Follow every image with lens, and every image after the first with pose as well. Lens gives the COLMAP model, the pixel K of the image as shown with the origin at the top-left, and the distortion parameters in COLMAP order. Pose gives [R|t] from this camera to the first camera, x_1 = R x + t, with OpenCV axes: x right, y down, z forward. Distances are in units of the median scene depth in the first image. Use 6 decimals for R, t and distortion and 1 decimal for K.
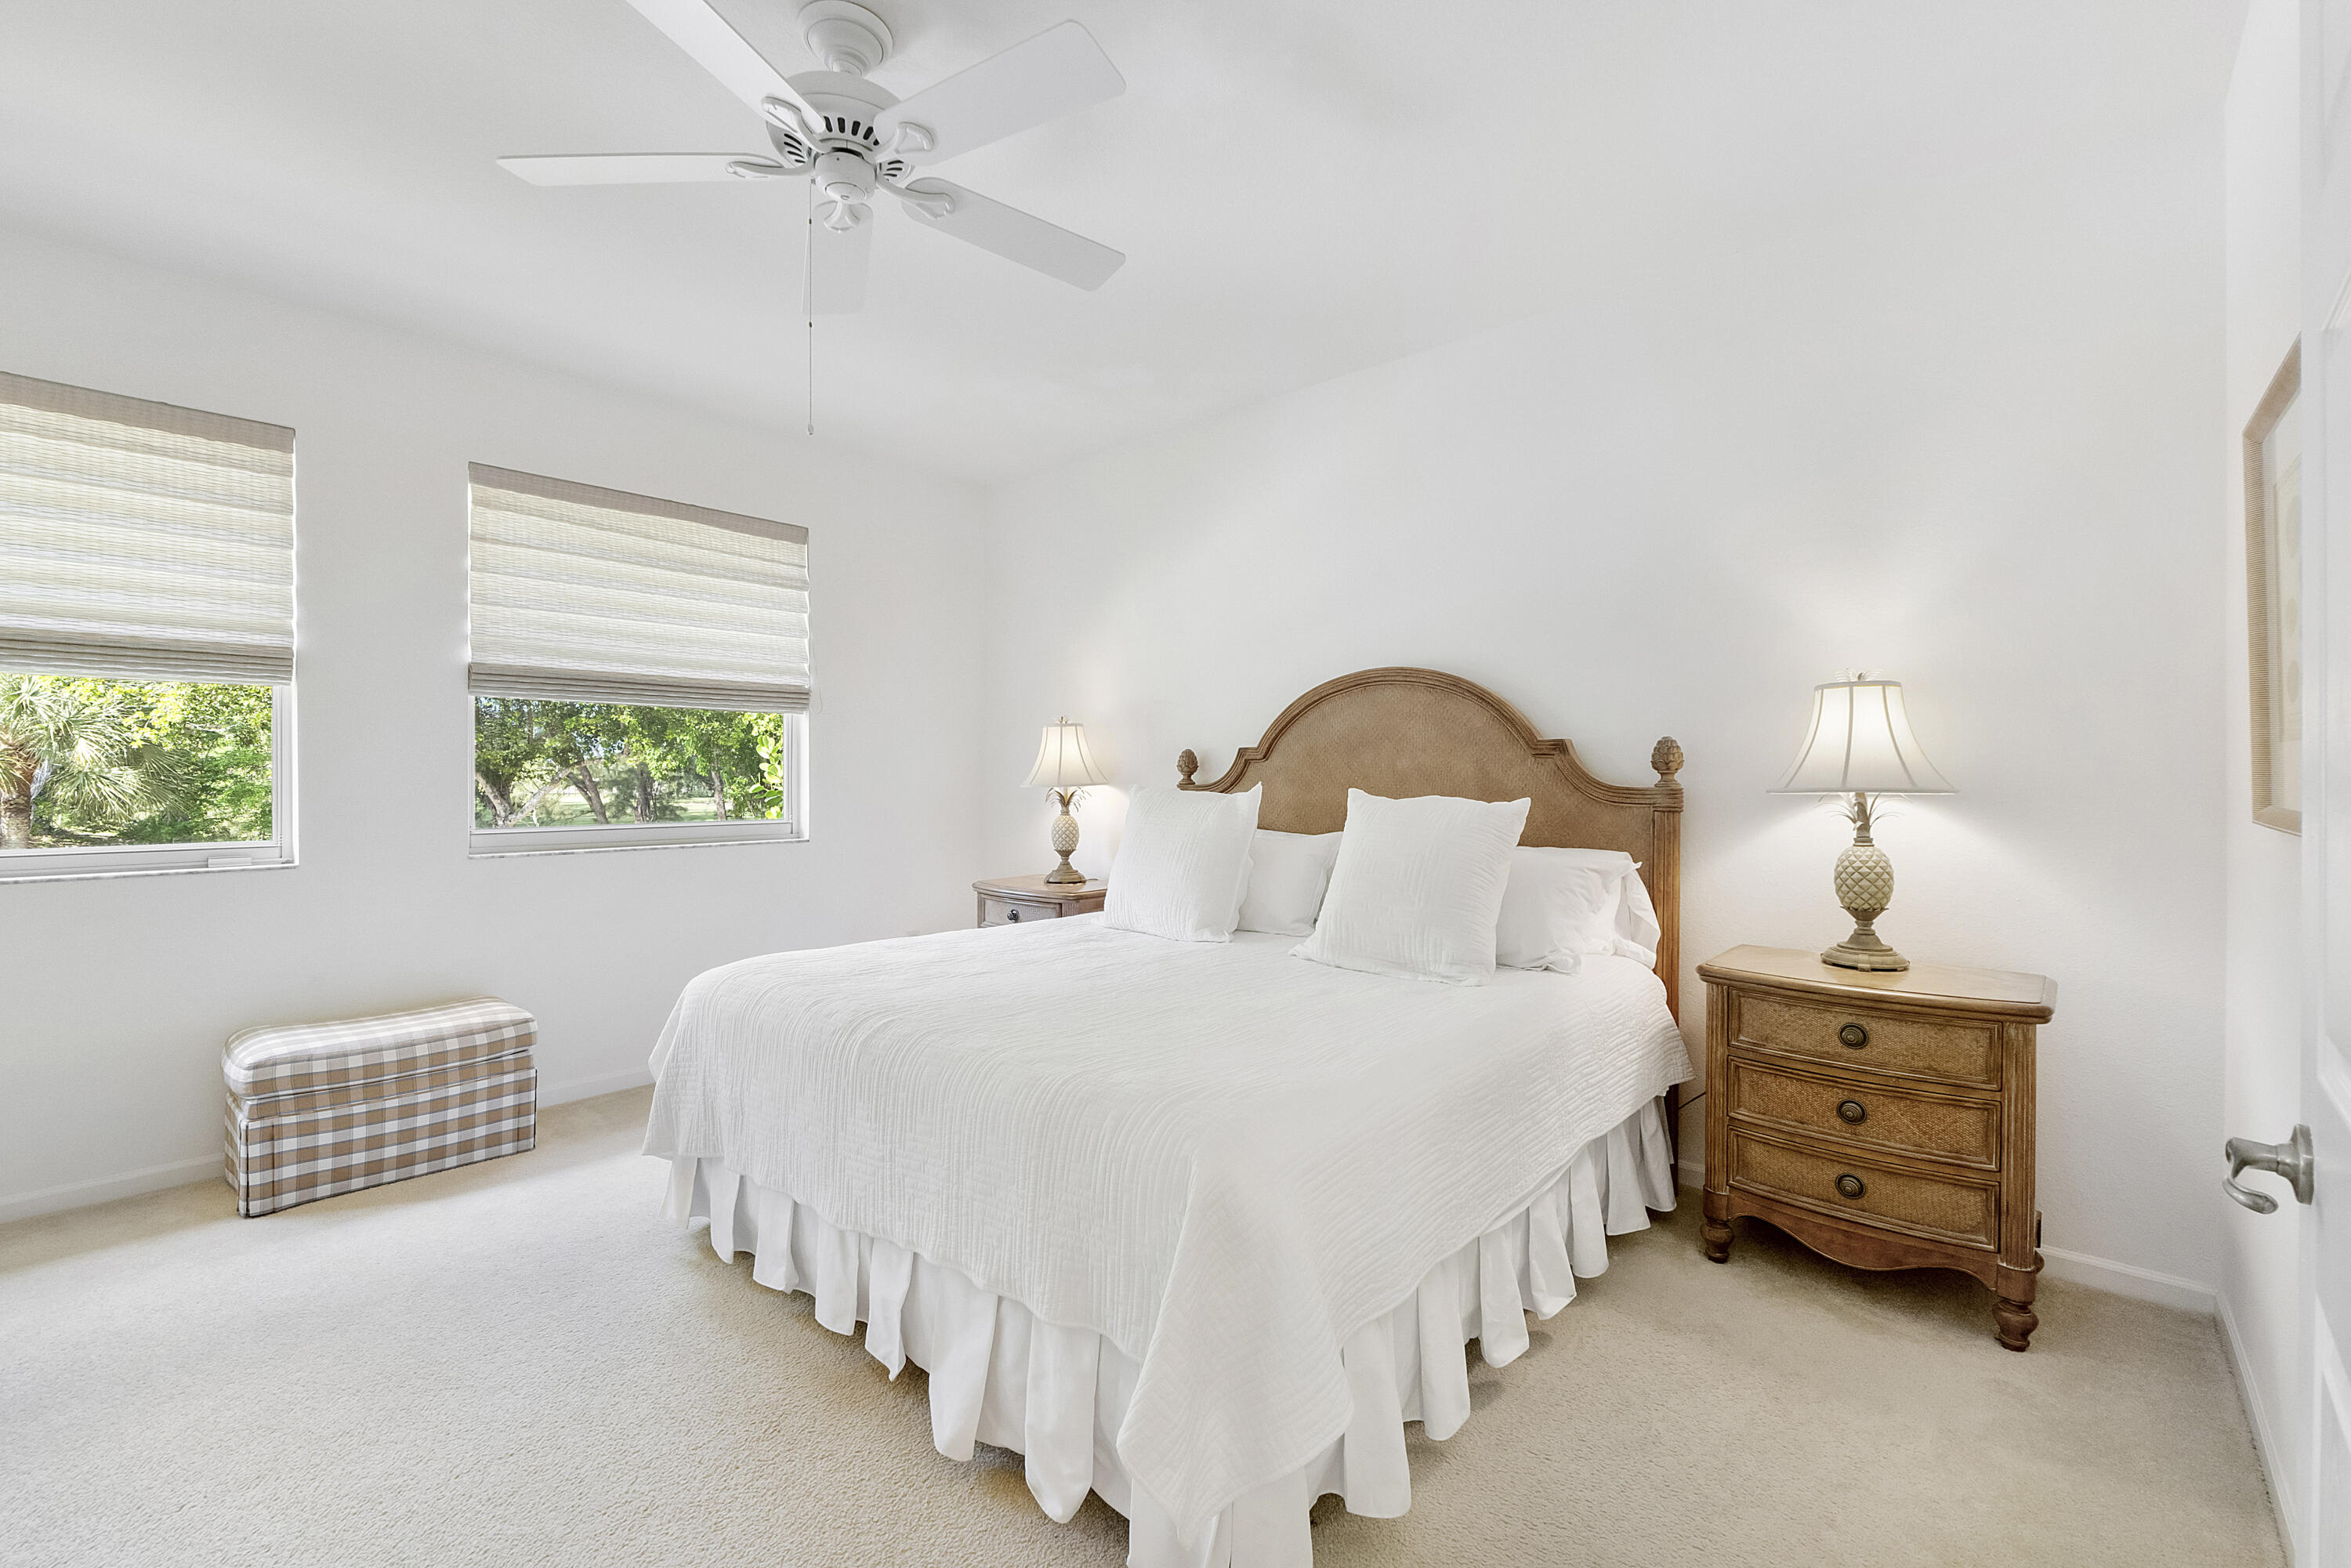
lens RADIAL K [[1002.8, 0, 1174.5], [0, 1002.8, 777.8], [0, 0, 1]] dist [-0.005273, -0.000659]
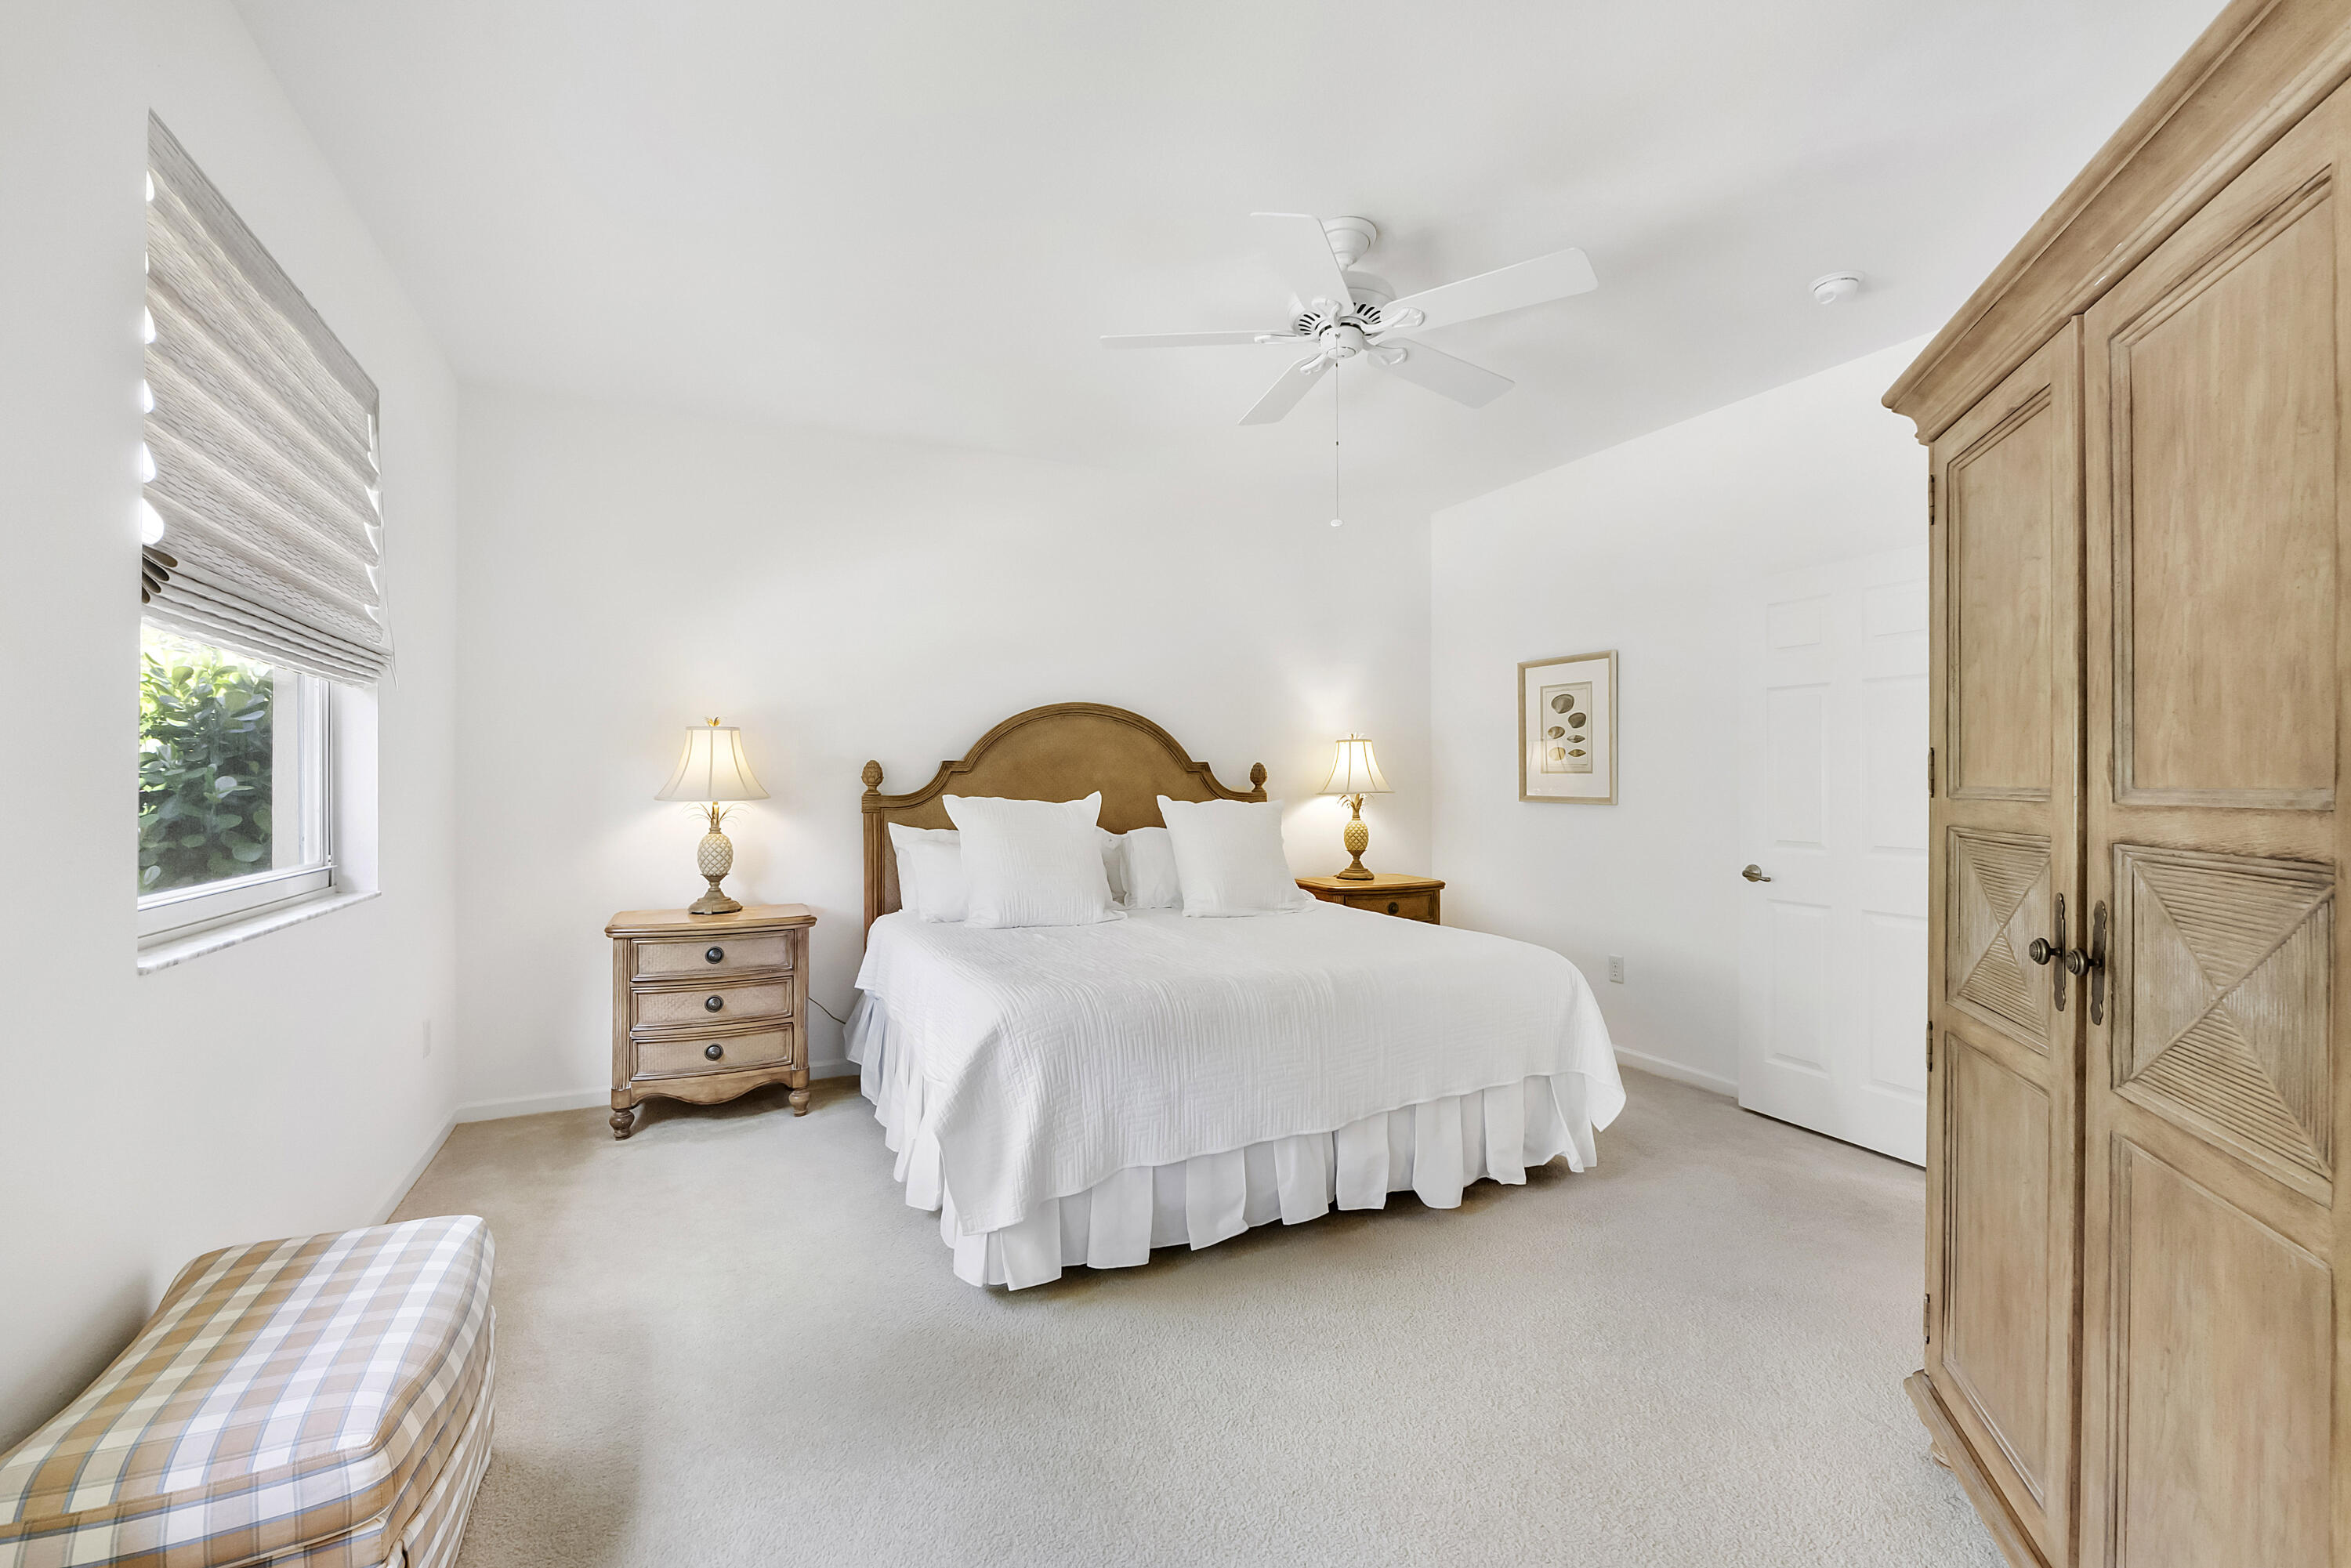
lens RADIAL K [[1002.8, 0, 1178.6], [0, 1002.8, 784.9], [0, 0, 1]] dist [-0.005273, -0.000659]
pose [[0.371078, -0.004395, 0.928591, -0.991934], [0.001444, 0.999990, 0.004156, -0.009020], [-0.928601, -0.000201, 0.371081, 0.424813]]
